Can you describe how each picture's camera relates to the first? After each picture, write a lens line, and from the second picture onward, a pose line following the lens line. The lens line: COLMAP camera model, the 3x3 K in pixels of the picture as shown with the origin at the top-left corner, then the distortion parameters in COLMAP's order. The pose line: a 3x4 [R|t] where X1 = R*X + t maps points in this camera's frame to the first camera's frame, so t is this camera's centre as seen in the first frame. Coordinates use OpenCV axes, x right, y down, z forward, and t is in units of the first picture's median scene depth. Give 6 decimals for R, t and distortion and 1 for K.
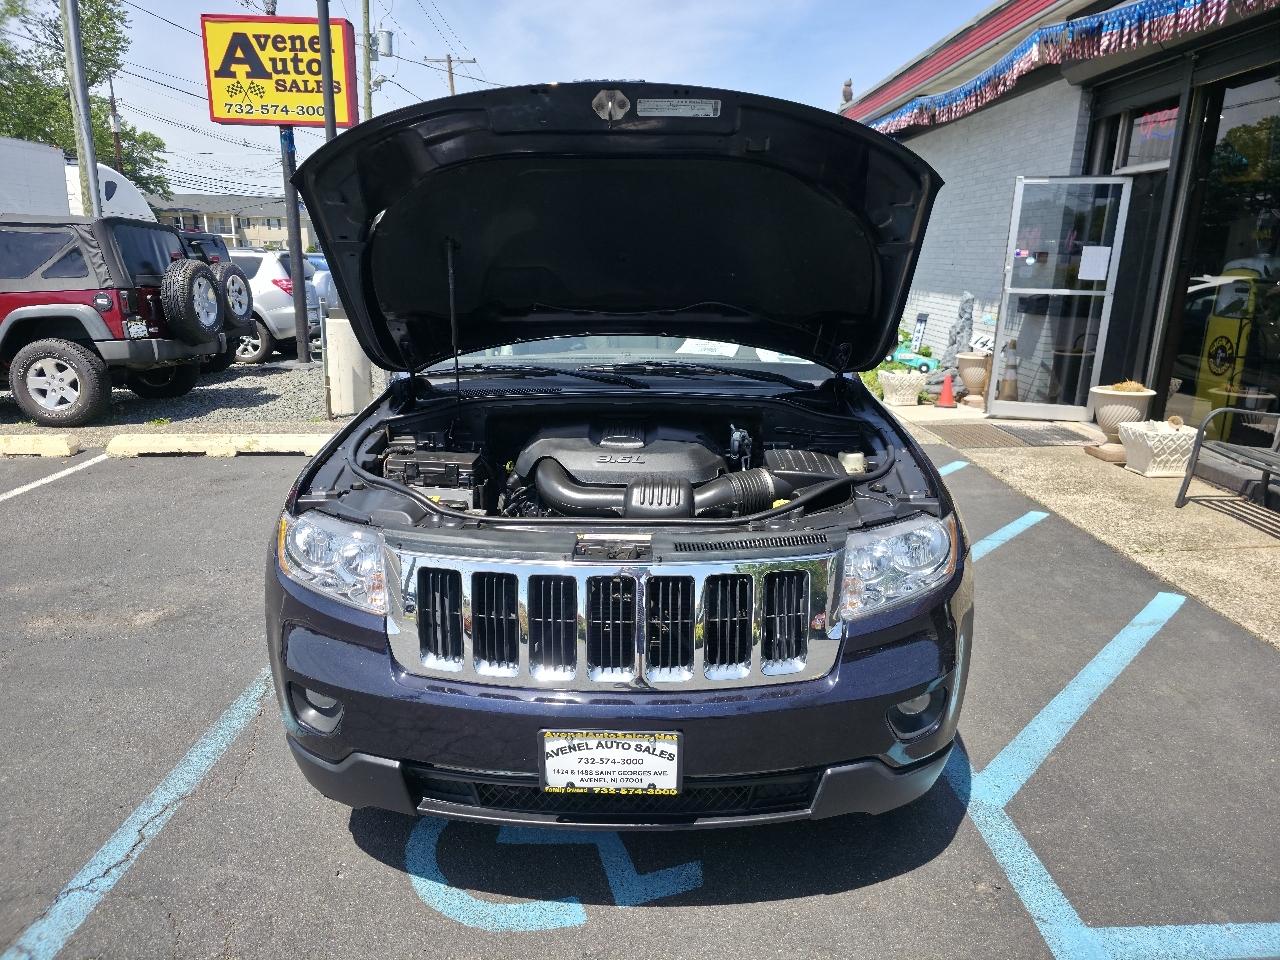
lens RADIAL K [[847.3, 0, 637.8], [0, 847.3, 473.3], [0, 0, 1]] dist [0.051887, -0.051102]
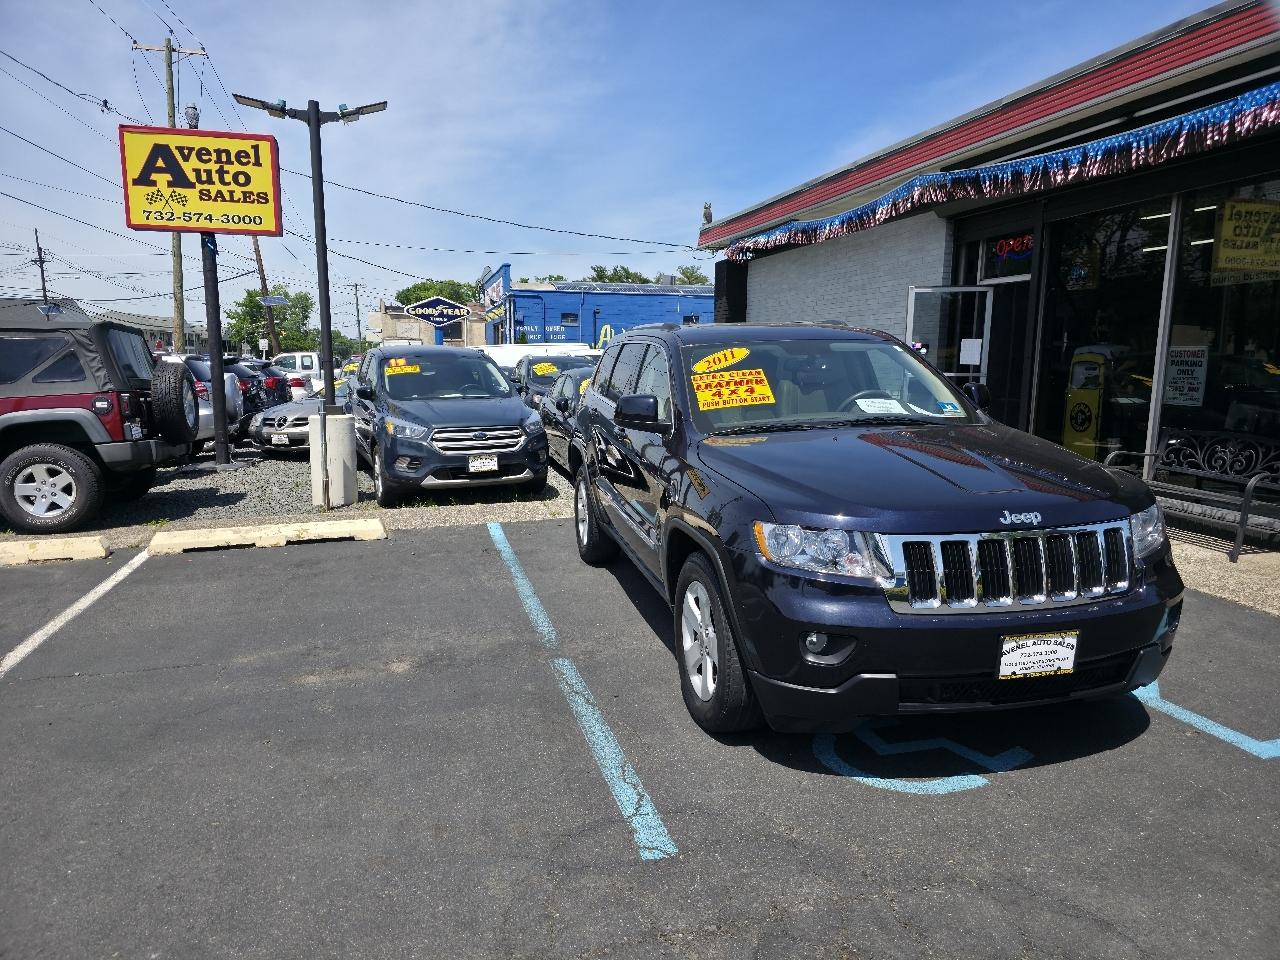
lens RADIAL K [[847.3, 0, 628.3], [0, 847.3, 482.0], [0, 0, 1]] dist [0.051887, -0.051102]
pose [[0.970099, -0.051567, 0.237170, -0.291848], [0.075279, 0.992907, -0.092029, 0.028554], [-0.230742, 0.107131, 0.967099, -0.101492]]
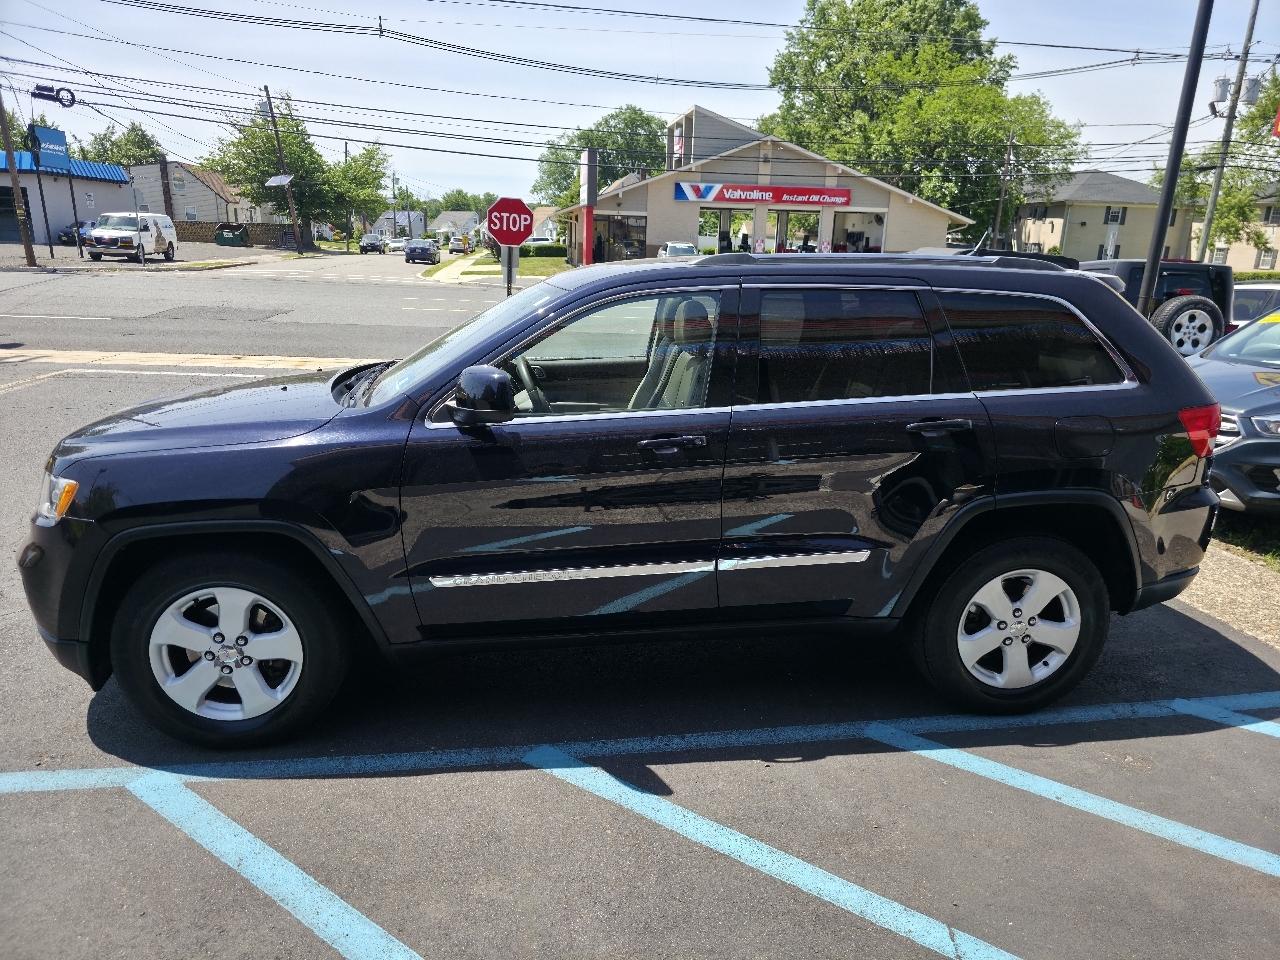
lens RADIAL K [[847.3, 0, 642.0], [0, 847.3, 483.2], [0, 0, 1]] dist [0.051887, -0.051102]
pose [[0.139785, 0.254765, -0.956846, 0.524155], [-0.273330, 0.938716, 0.210007, -0.139012], [0.951709, 0.232179, 0.200853, 0.469274]]
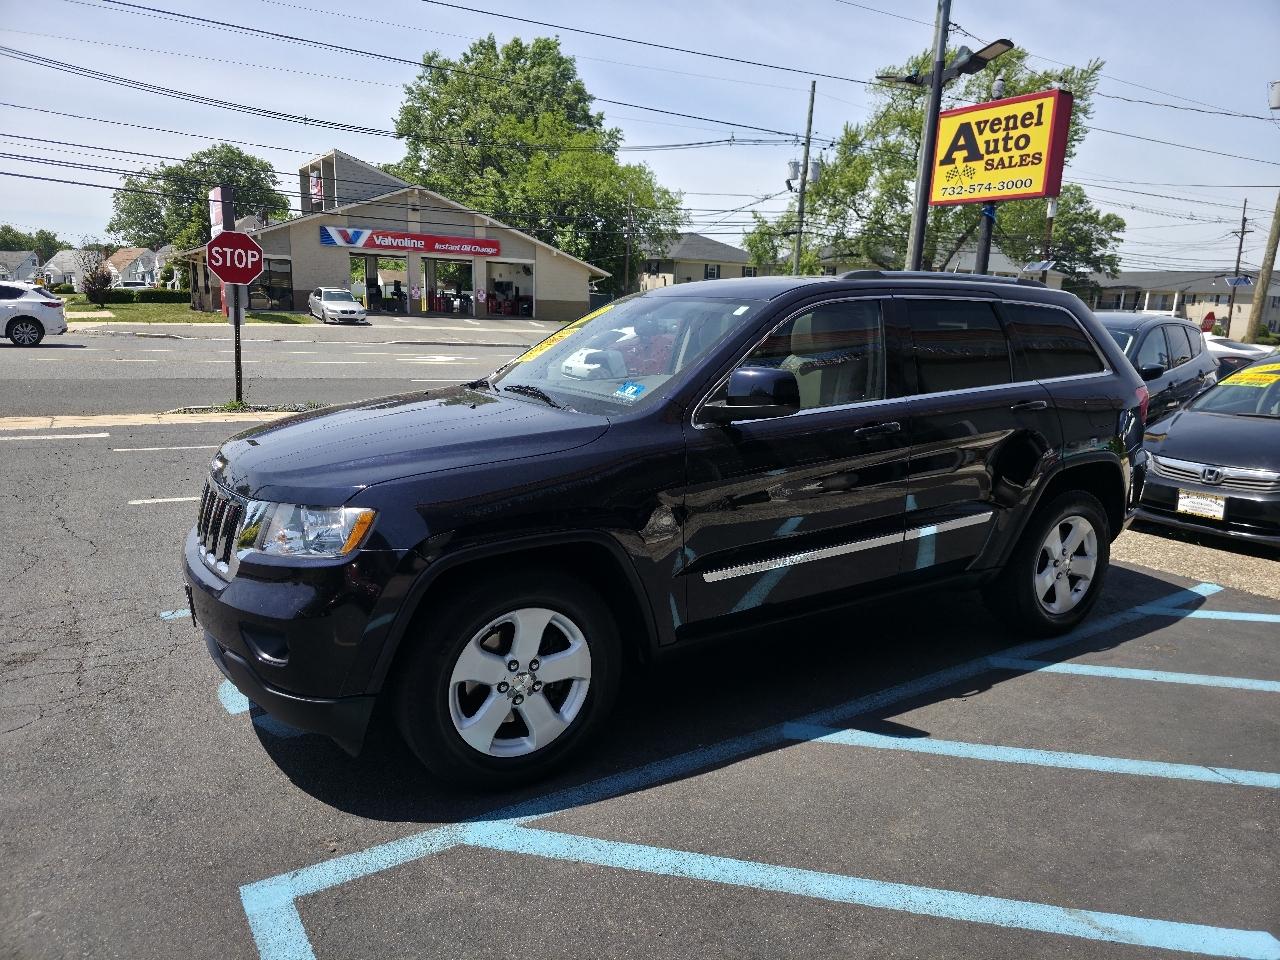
lens RADIAL K [[847.3, 0, 633.8], [0, 847.3, 482.0], [0, 0, 1]] dist [0.051887, -0.051102]
pose [[0.532633, 0.170993, -0.828893, 0.451532], [-0.233657, 0.971024, 0.050170, -0.038695], [0.813454, 0.166954, 0.557153, 0.192711]]
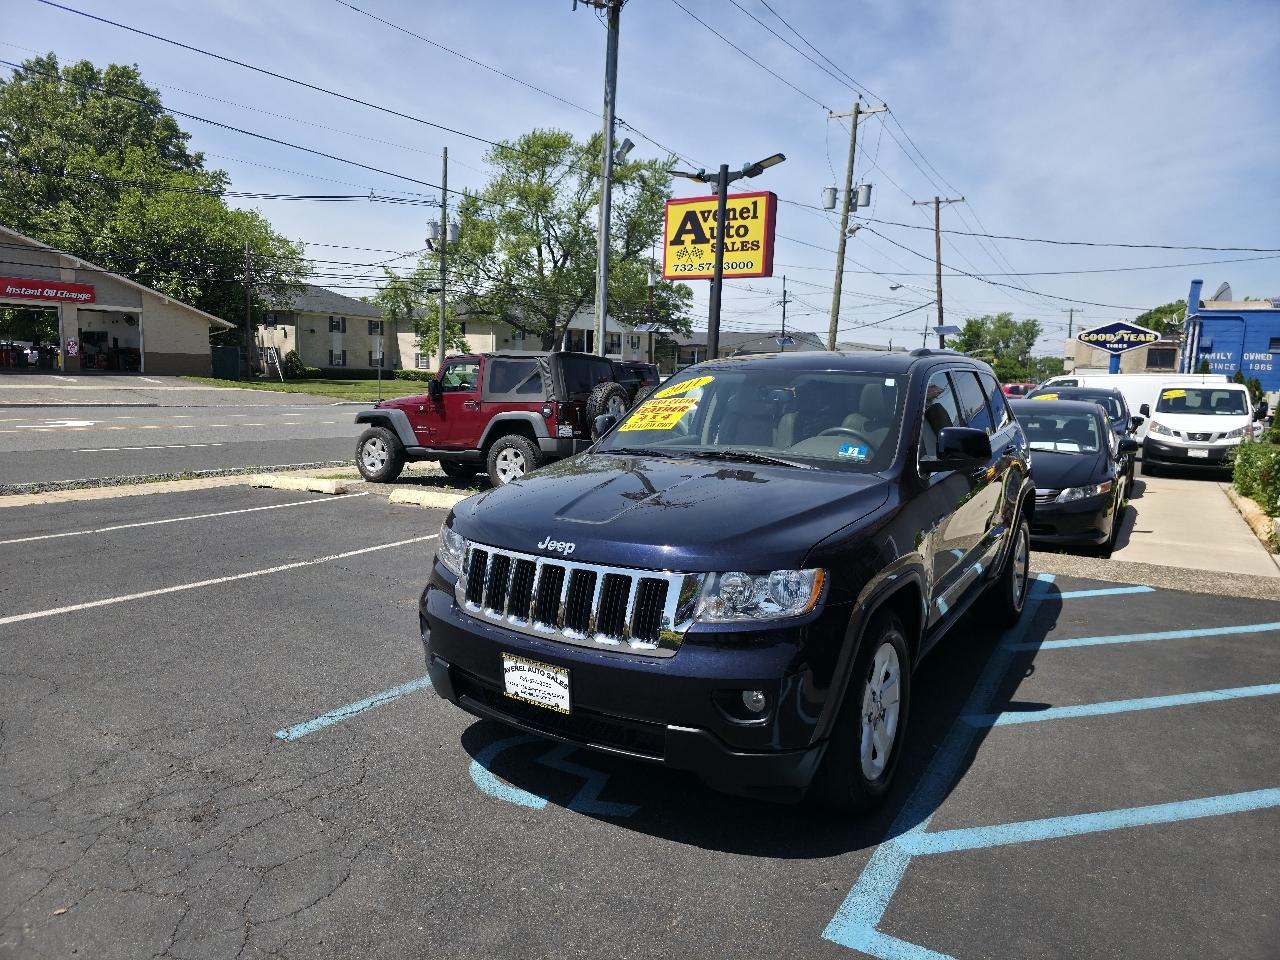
lens RADIAL K [[847.3, 0, 624.1], [0, 847.3, 471.6], [0, 0, 1]] dist [0.051887, -0.051102]
pose [[0.843499, 0.069537, -0.532610, 0.236846], [-0.147318, 0.983510, -0.104903, 0.024858], [0.516533, 0.166949, 0.839834, -0.077528]]
